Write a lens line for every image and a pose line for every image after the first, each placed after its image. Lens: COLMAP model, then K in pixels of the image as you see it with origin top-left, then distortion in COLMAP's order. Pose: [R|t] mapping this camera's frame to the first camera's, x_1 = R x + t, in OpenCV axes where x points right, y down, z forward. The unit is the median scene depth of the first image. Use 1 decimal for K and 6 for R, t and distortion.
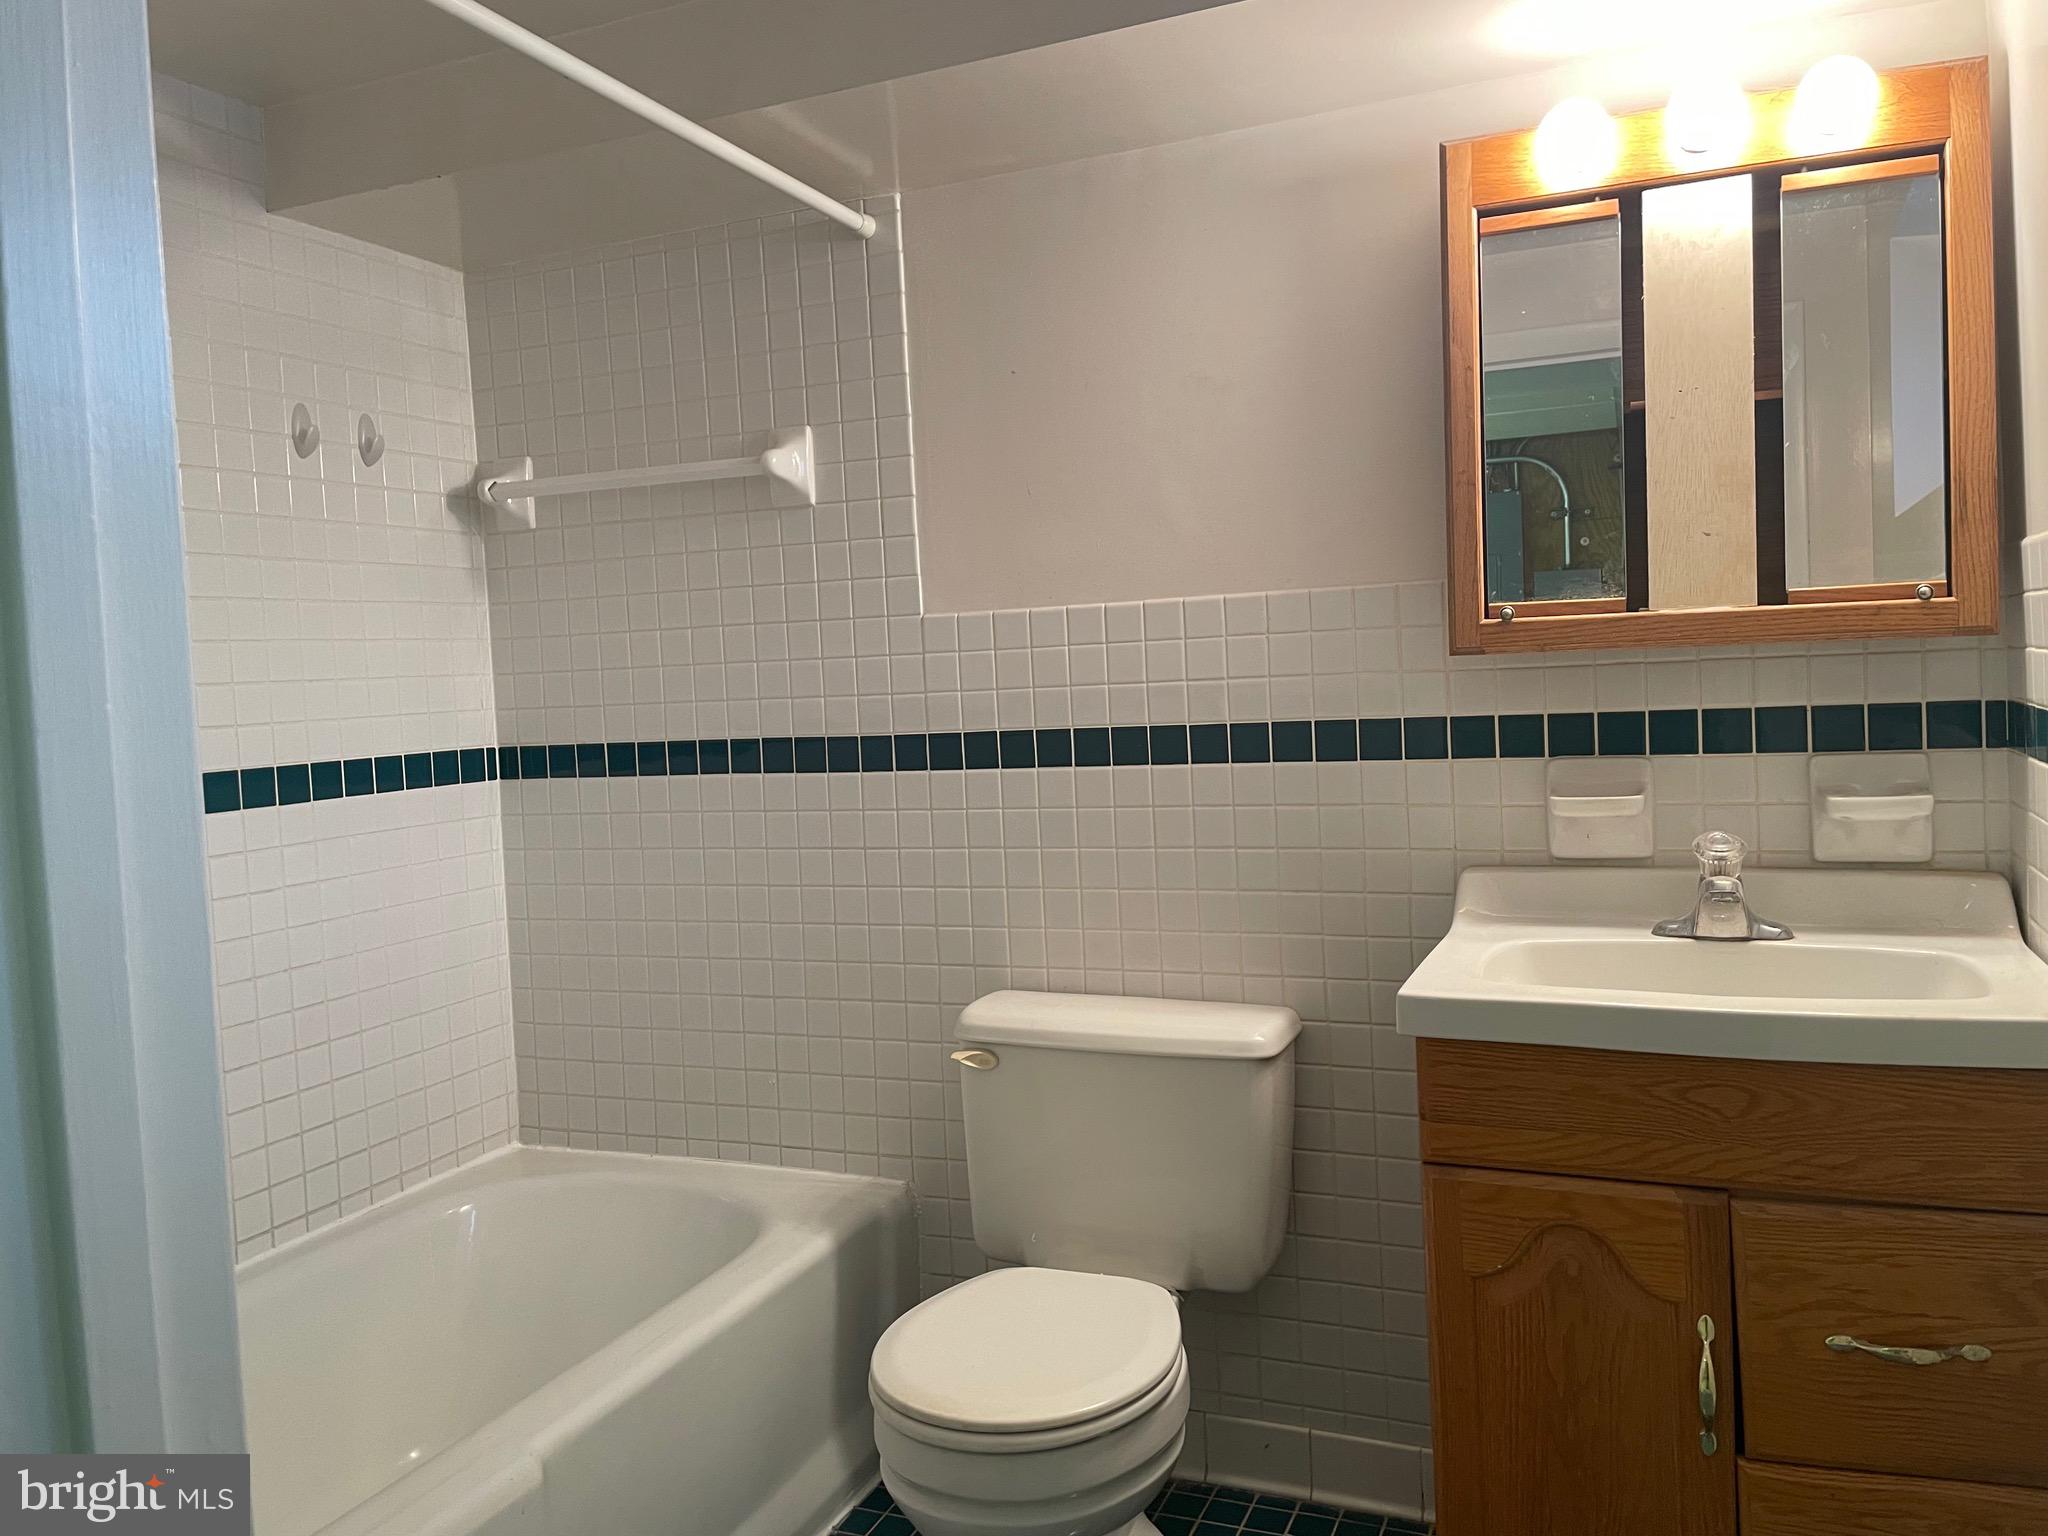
lens RADIAL K [[1575.4, 0, 1021.8], [0, 1575.4, 758.8], [0, 0, 1]] dist [0.108093, -0.141530]
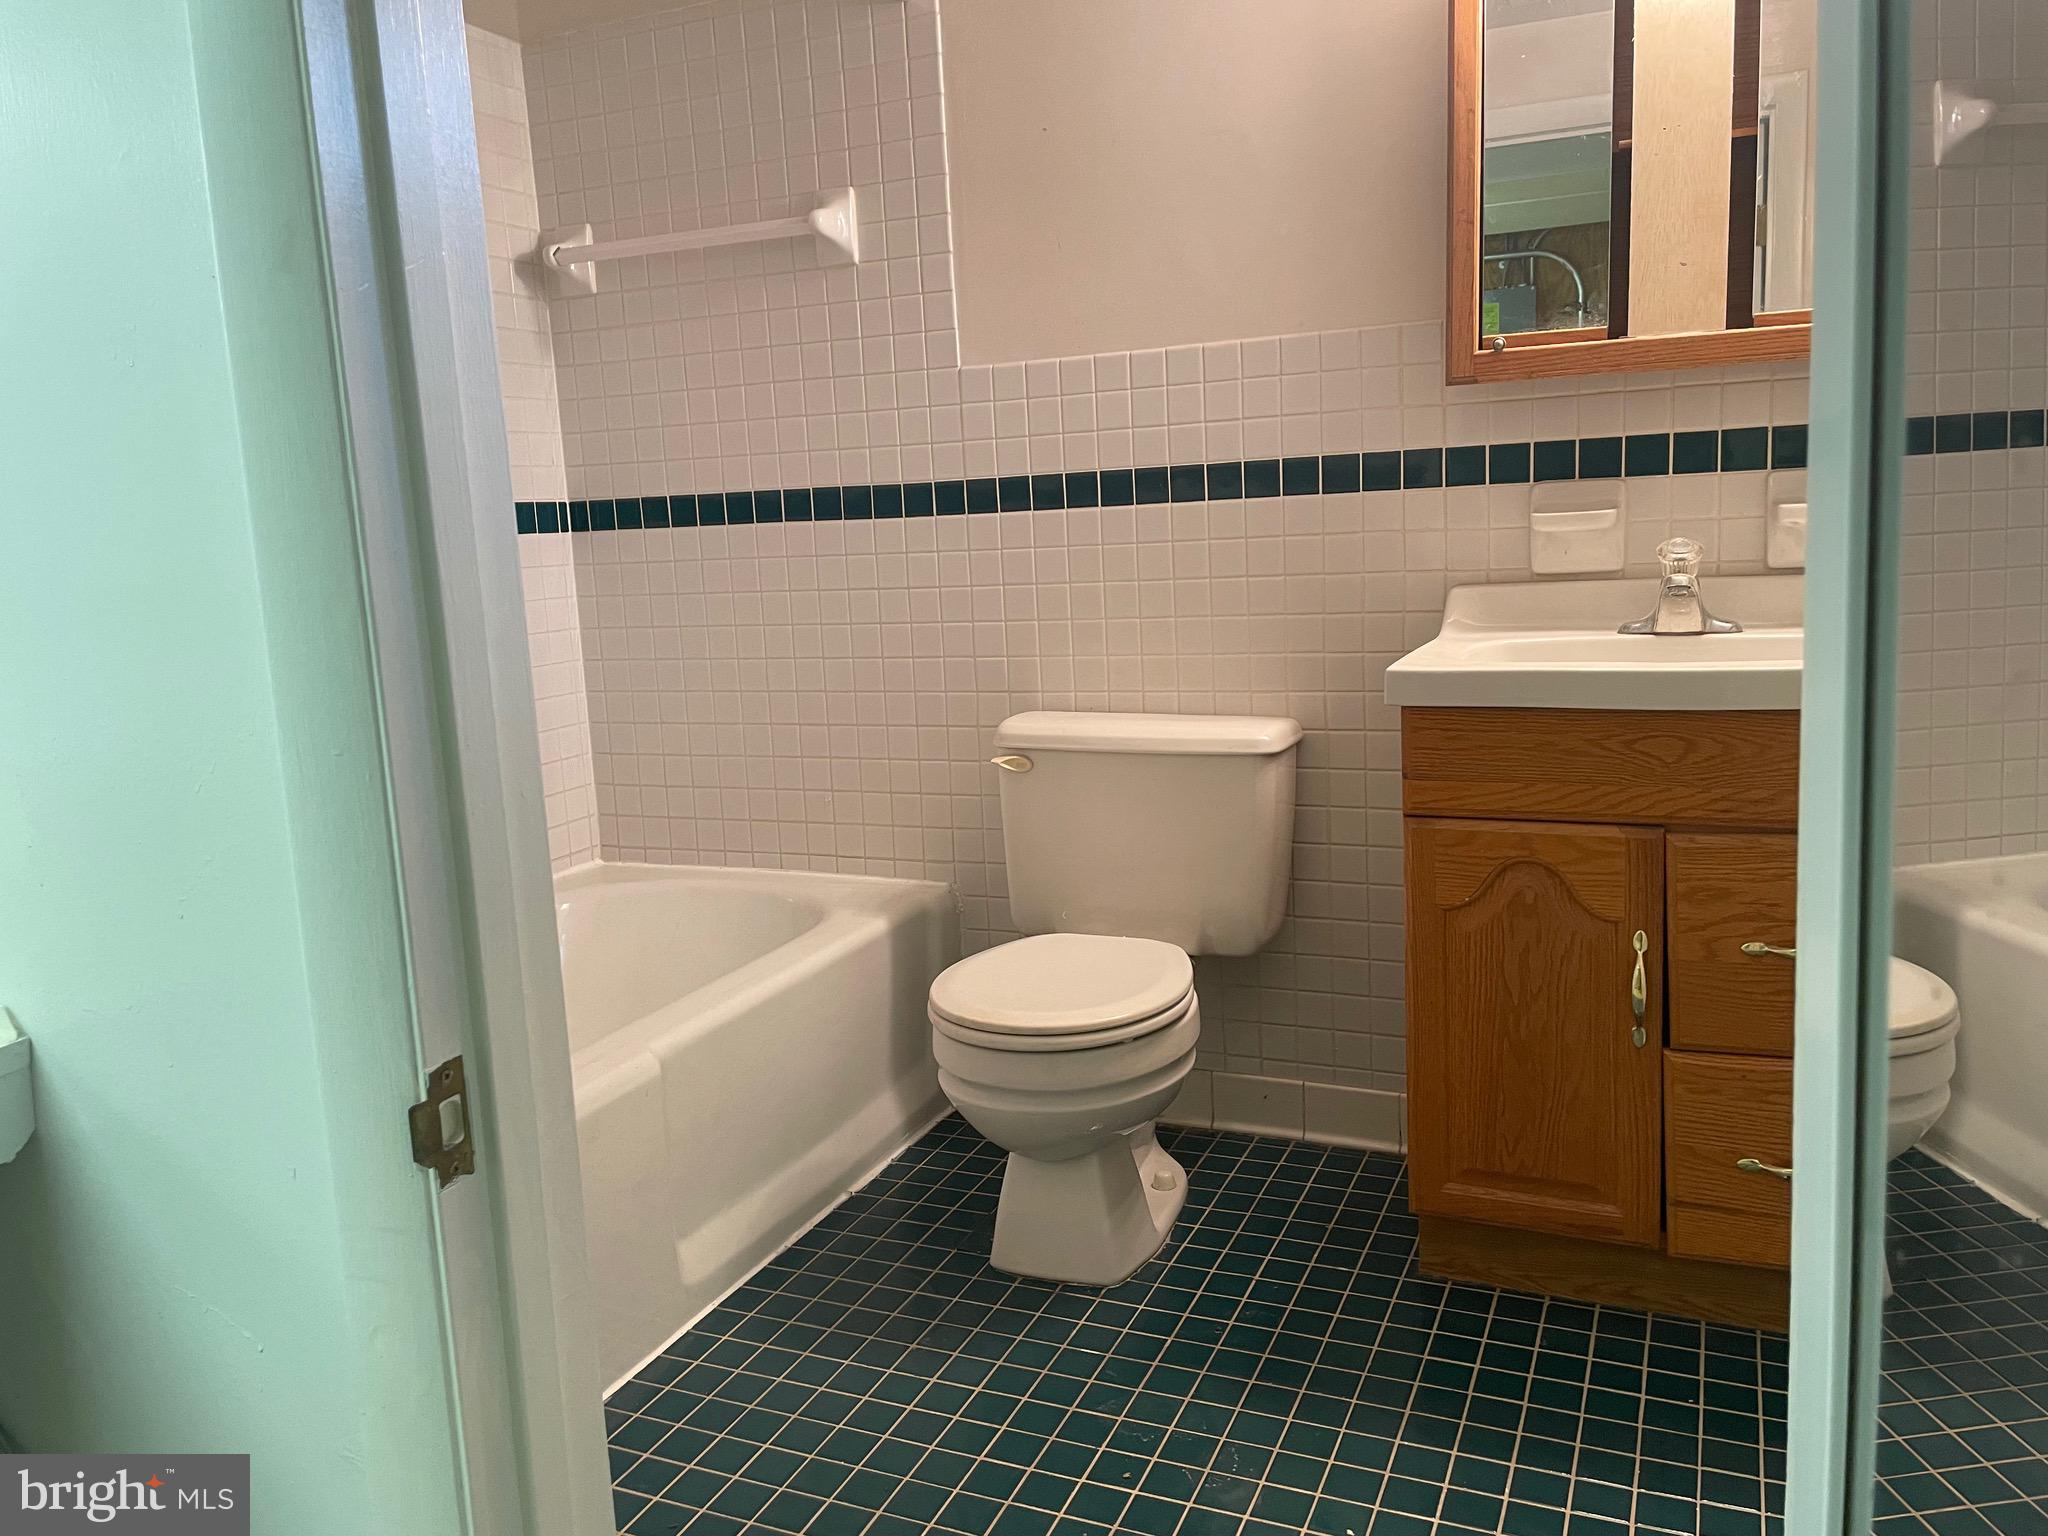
lens RADIAL K [[1577.5, 0, 1006.1], [0, 1577.5, 767.7], [0, 0, 1]] dist [0.108031, -0.140254]
pose [[0.999865, -0.001368, -0.016354, -0.016218], [0.003060, 0.994583, 0.103898, 0.079510], [0.016123, -0.103934, 0.994453, -0.126136]]
